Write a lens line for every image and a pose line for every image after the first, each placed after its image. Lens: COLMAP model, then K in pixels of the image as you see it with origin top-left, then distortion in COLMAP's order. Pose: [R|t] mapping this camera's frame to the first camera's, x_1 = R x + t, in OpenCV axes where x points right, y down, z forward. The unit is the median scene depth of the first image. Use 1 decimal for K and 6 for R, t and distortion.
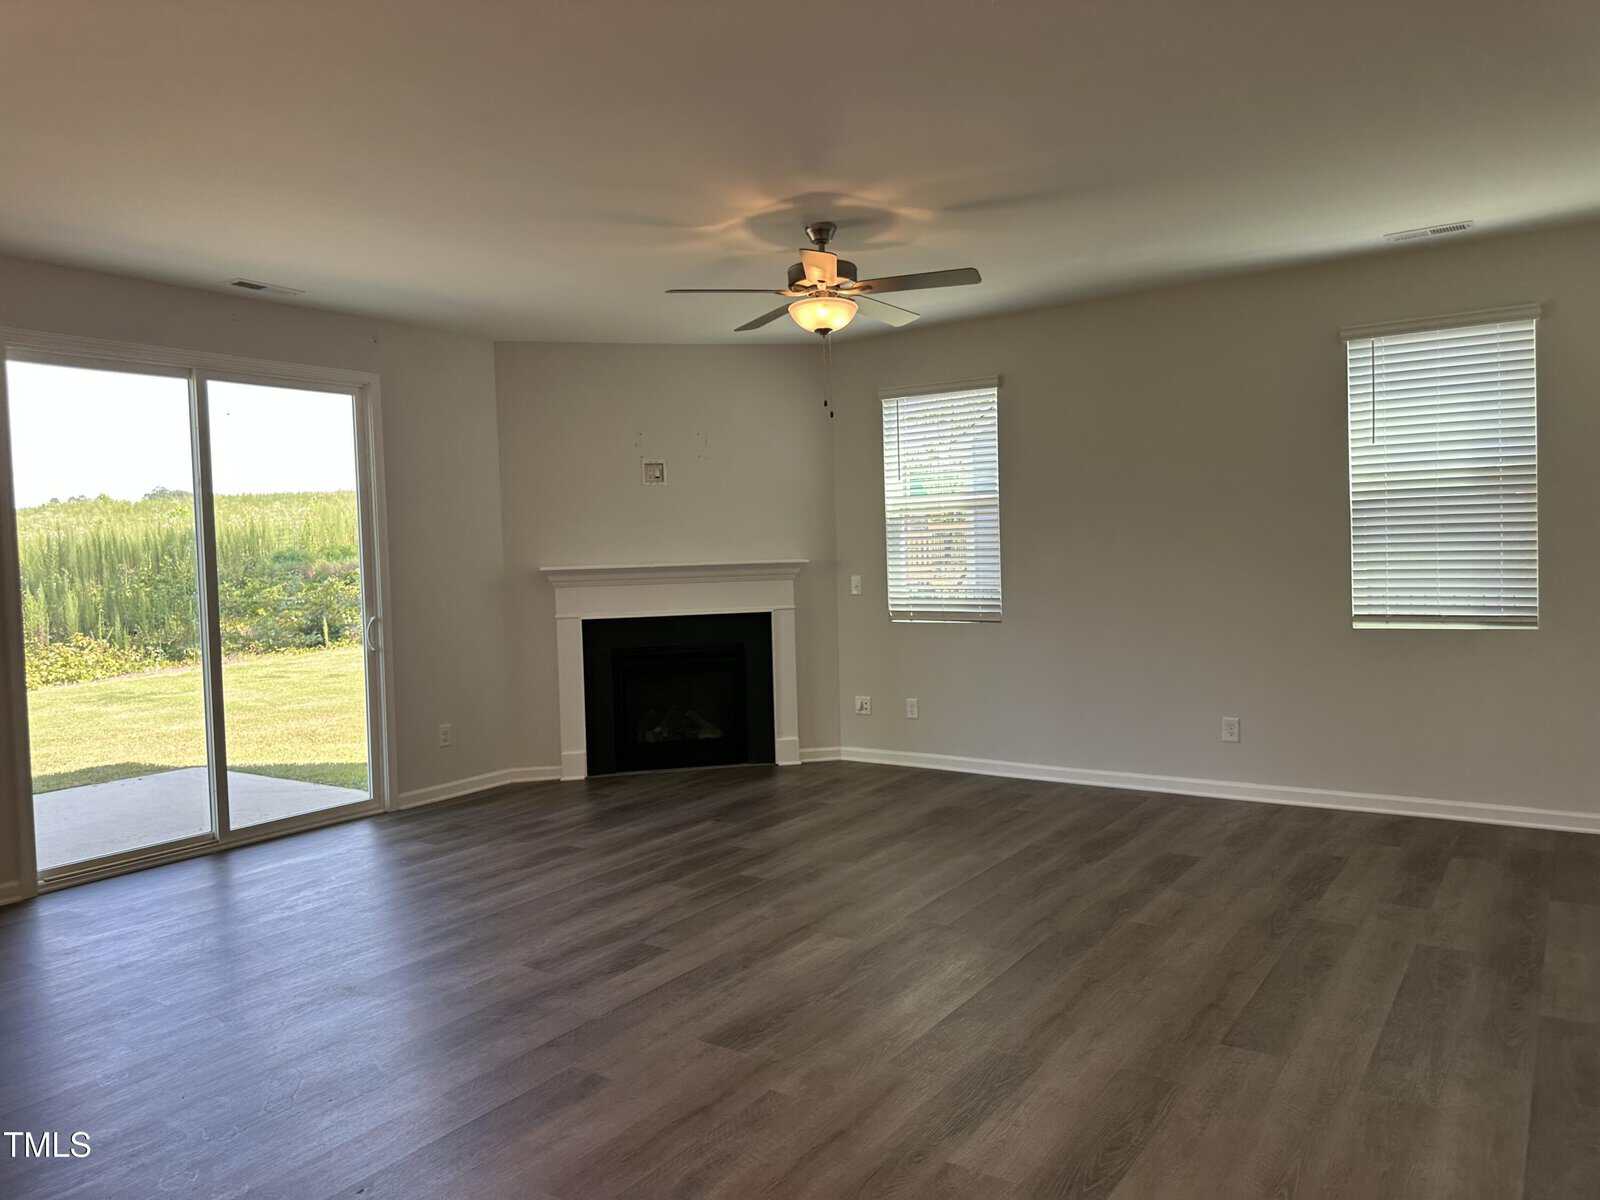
lens RADIAL K [[1122.6, 0, 795.8], [0, 1122.6, 589.1], [0, 0, 1]] dist [0.095942, -0.115023]
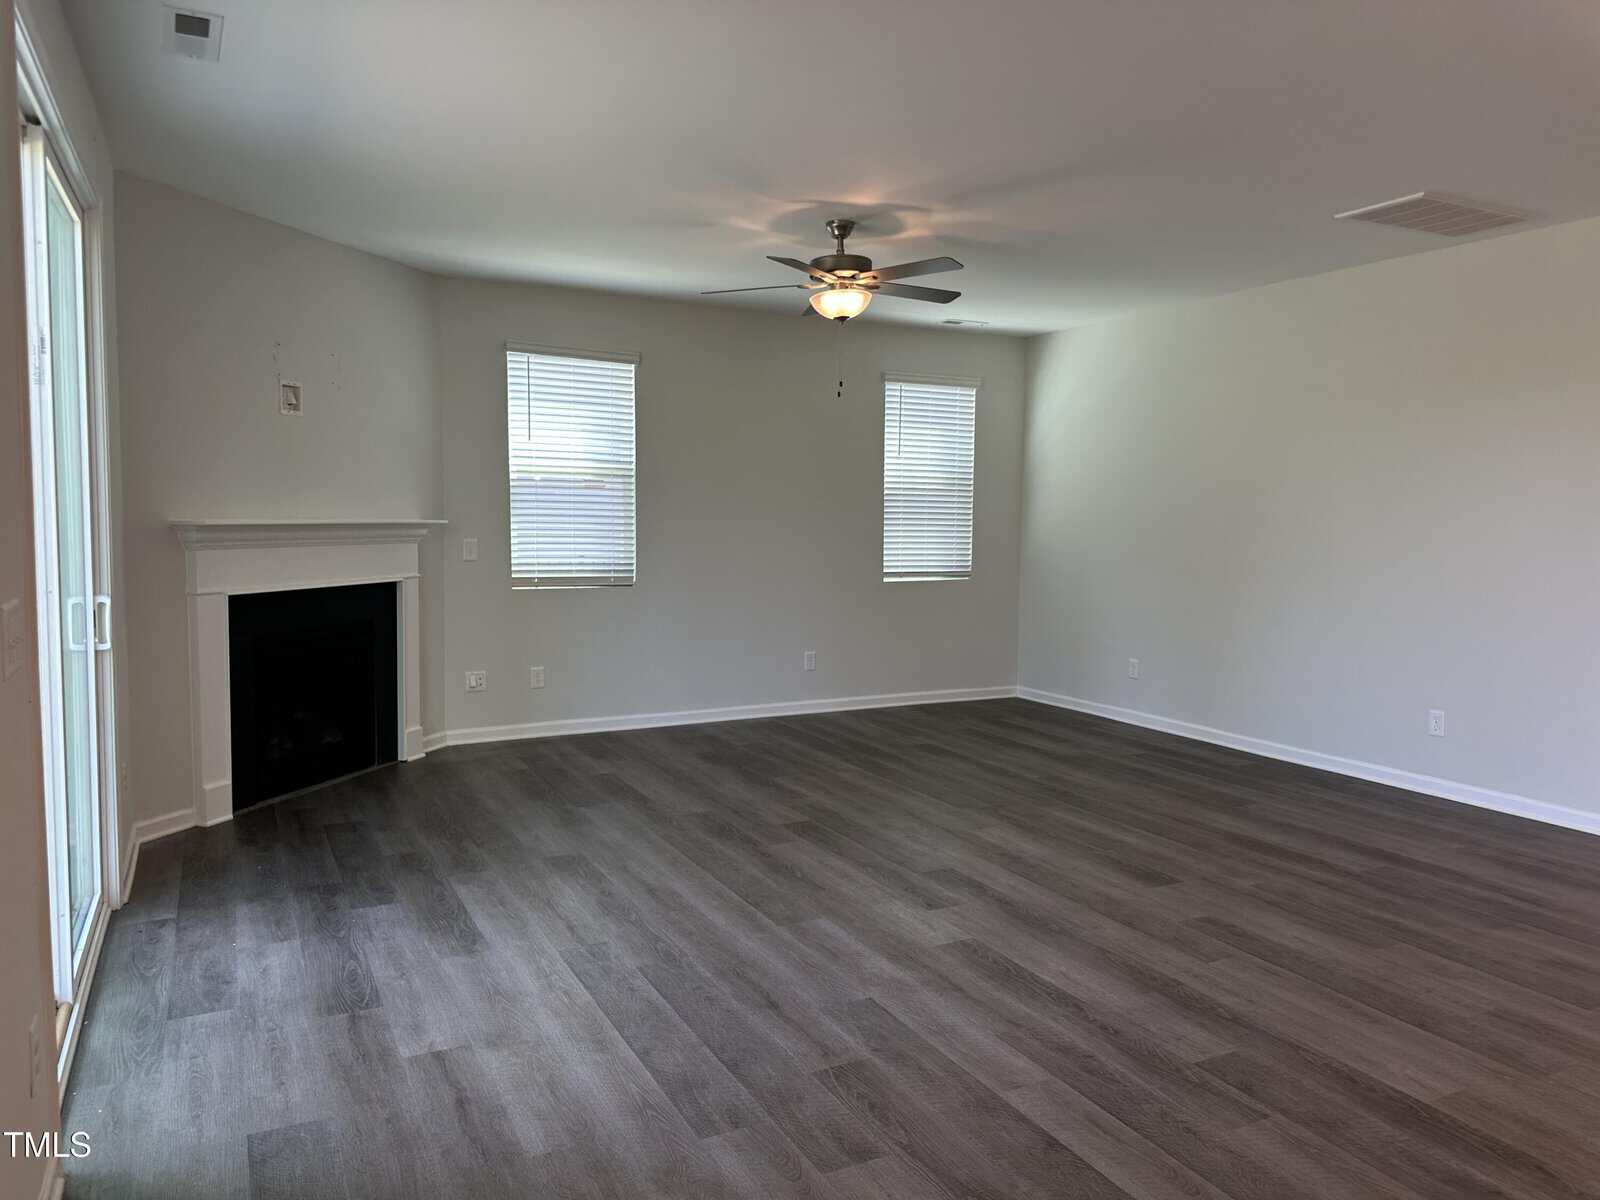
lens RADIAL K [[1122.6, 0, 826.0], [0, 1122.6, 587.7], [0, 0, 1]] dist [0.095942, -0.115023]
pose [[0.455732, -0.022667, 0.889828, -0.687119], [0.002953, 0.999709, 0.023954, 0.006437], [-0.890112, -0.008289, 0.455666, 0.353850]]
